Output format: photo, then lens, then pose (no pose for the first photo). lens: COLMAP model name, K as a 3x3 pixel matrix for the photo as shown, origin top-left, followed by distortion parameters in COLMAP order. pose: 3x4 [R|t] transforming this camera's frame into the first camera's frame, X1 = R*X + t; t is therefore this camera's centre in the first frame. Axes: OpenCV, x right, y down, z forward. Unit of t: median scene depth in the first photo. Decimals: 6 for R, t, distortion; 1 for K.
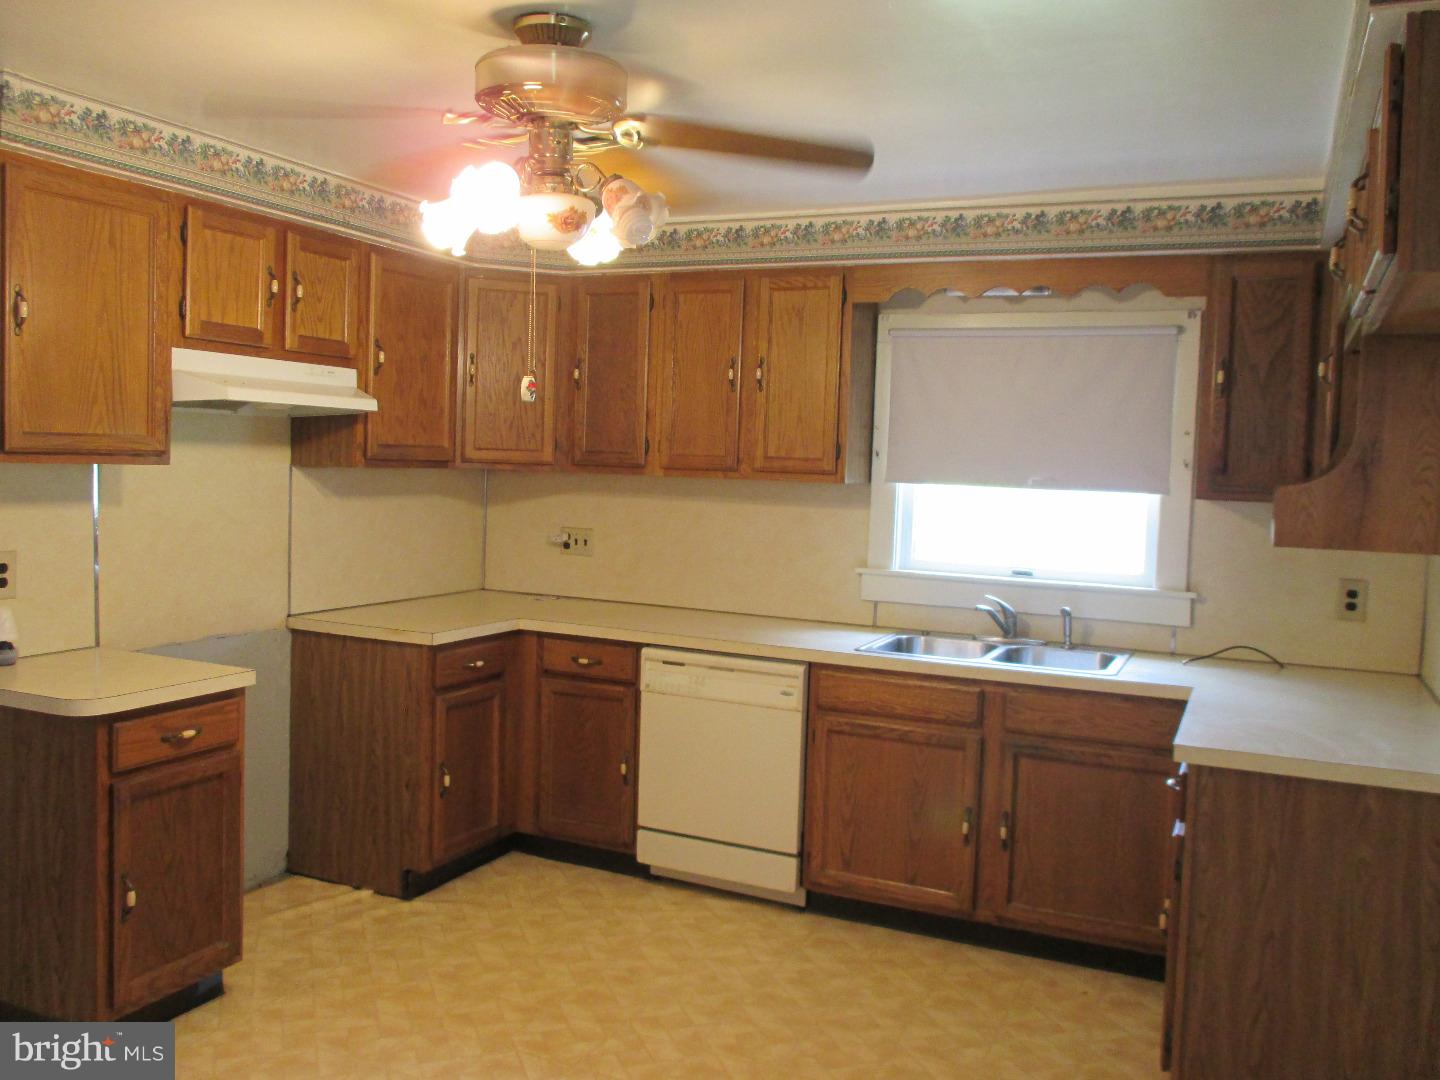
lens RADIAL K [[1223.1, 0, 720.4], [0, 1223.1, 536.6], [0, 0, 1]] dist [-0.019697, 0.003265]
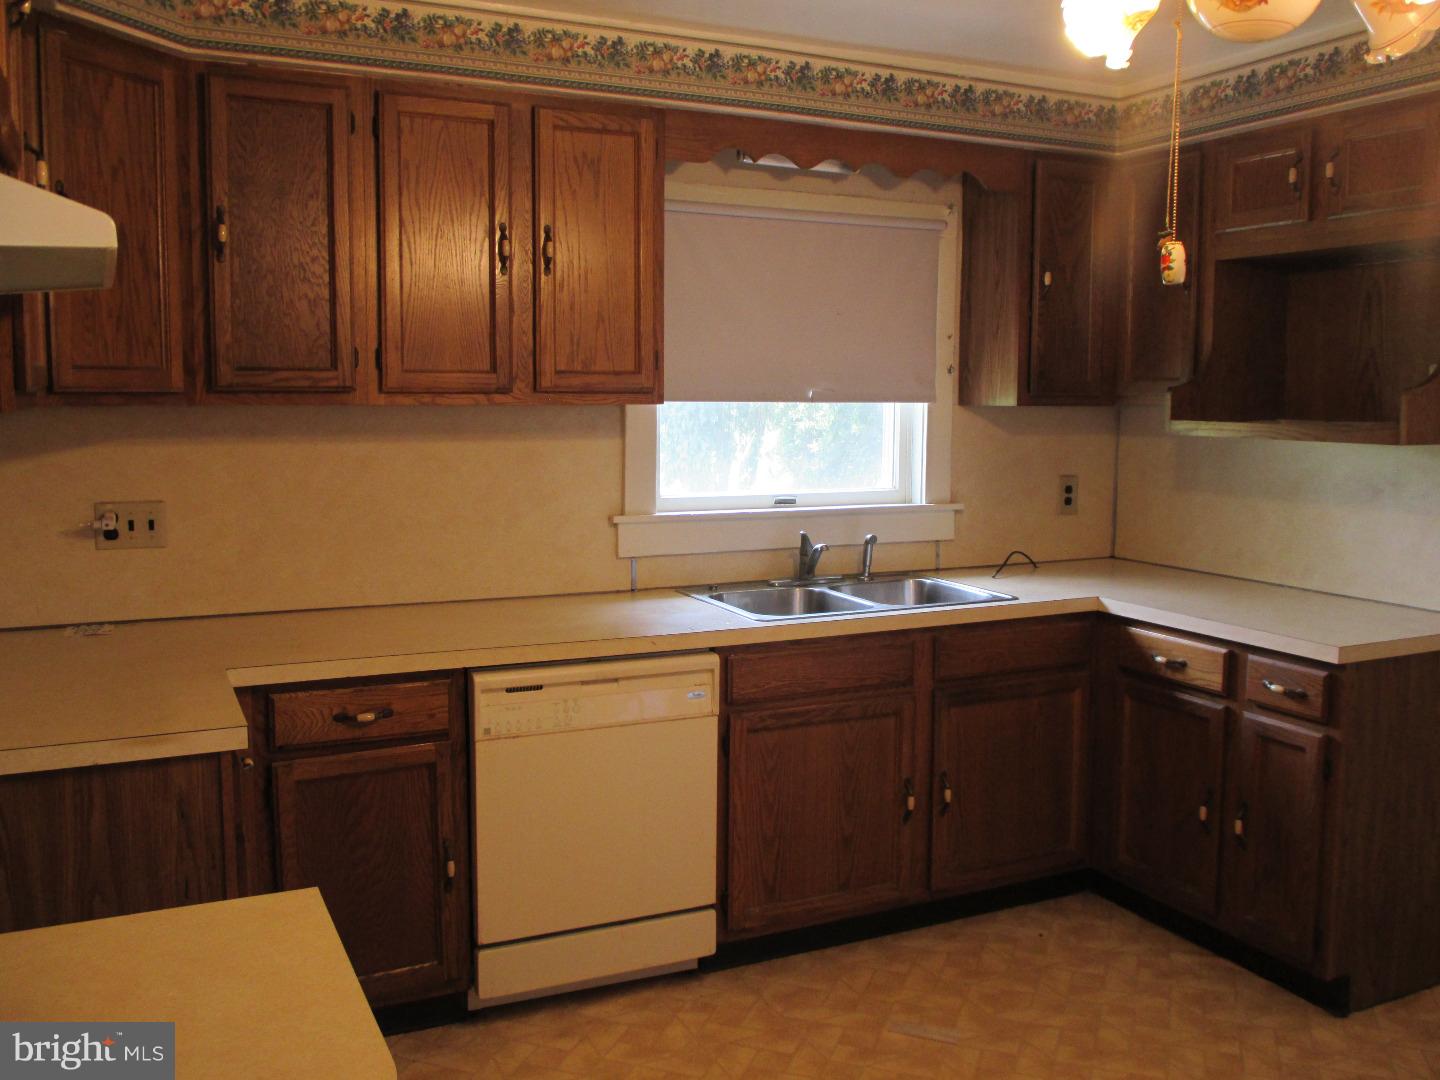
lens RADIAL K [[1319.0, 0, 722.1], [0, 1319.0, 531.9], [0, 0, 1]] dist [-0.035669, -0.000488]
pose [[0.623627, -0.115835, 0.773092, -0.525839], [0.063590, 0.993200, 0.097518, -0.044124], [-0.779131, -0.011654, 0.626752, 0.486345]]
